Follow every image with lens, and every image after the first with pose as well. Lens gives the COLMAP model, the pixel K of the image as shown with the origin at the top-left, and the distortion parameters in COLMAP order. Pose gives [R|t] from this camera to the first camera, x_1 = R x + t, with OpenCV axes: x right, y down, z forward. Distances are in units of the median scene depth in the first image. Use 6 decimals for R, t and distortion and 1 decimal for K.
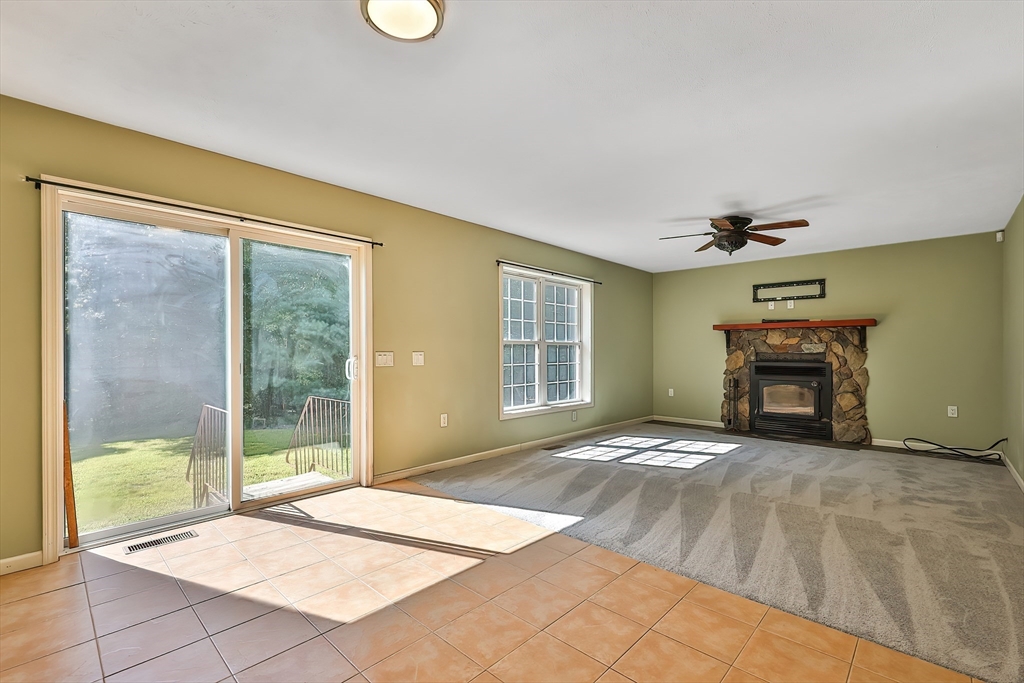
lens RADIAL K [[452.4, 0, 509.9], [0, 452.4, 350.0], [0, 0, 1]] dist [-0.000067, -0.000207]
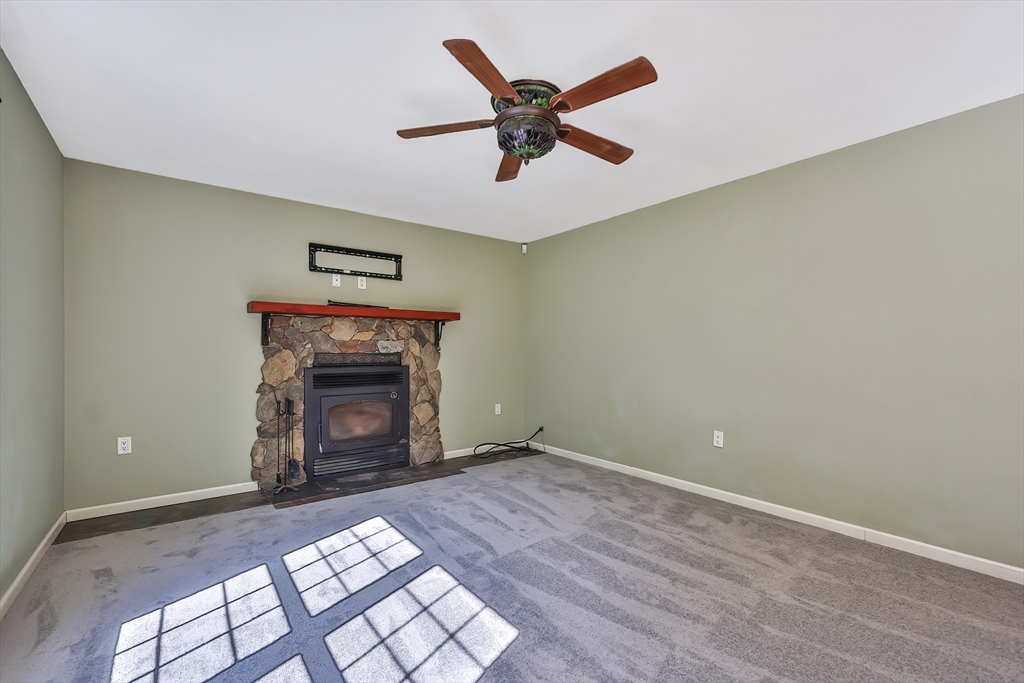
lens RADIAL K [[444.2, 0, 512.0], [0, 444.2, 341.5], [0, 0, 1]] dist [0.001146, 0.000056]
pose [[0.166138, 0.015223, 0.985985, -0.009068], [-0.003017, 0.999884, -0.014930, -0.001992], [-0.986098, -0.000494, 0.166165, 0.694249]]
